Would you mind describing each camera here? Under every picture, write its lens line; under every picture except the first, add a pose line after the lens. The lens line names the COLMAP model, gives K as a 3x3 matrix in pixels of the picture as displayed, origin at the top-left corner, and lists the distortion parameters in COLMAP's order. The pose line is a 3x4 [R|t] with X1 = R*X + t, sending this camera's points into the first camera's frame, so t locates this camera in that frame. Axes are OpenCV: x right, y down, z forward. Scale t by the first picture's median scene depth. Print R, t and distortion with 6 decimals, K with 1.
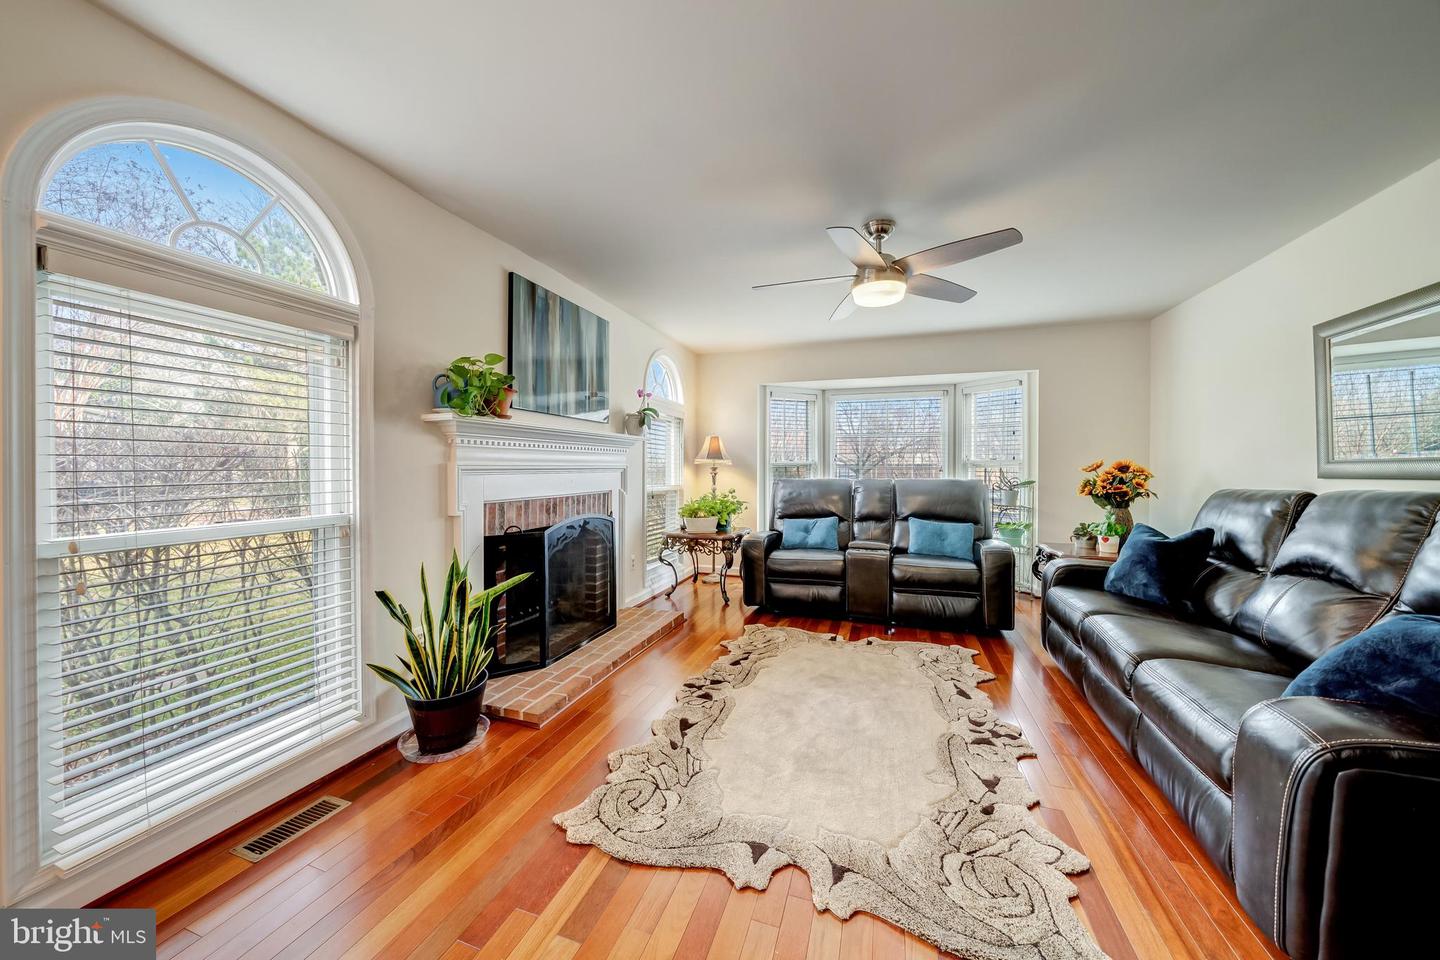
lens RADIAL K [[487.3, 0, 707.3], [0, 487.3, 470.0], [0, 0, 1]] dist [-0.009851, -0.000093]
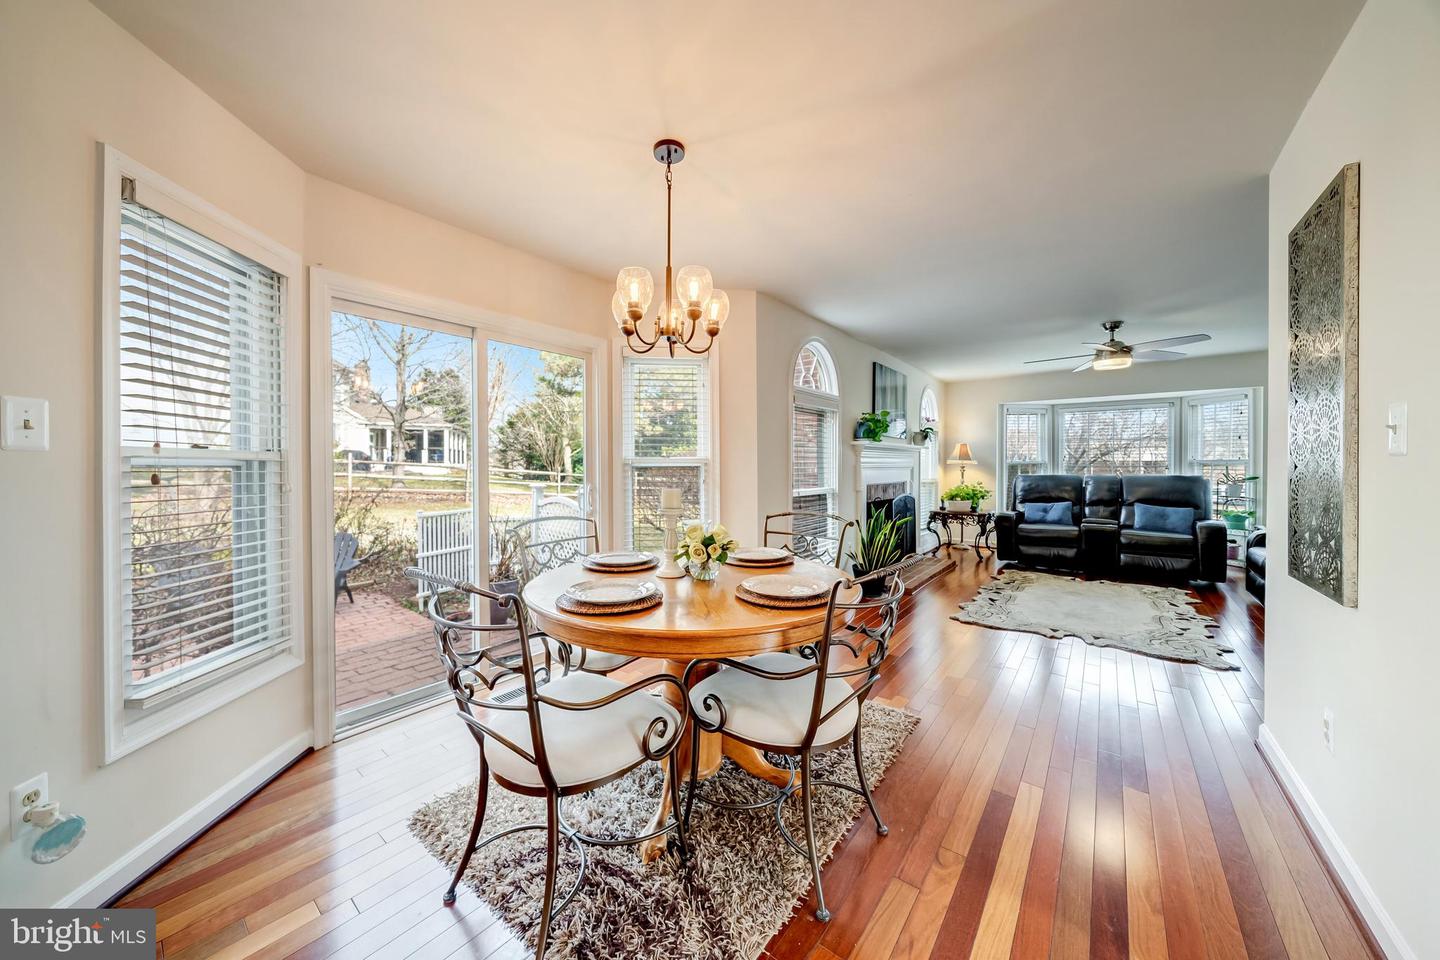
lens RADIAL K [[487.3, 0, 705.5], [0, 487.3, 468.6], [0, 0, 1]] dist [-0.009851, -0.000093]
pose [[0.944116, -0.000508, -0.329614, -0.261541], [0.000835, 0.999999, 0.000851, 0.000519], [0.329613, -0.001079, 0.944115, -0.646502]]
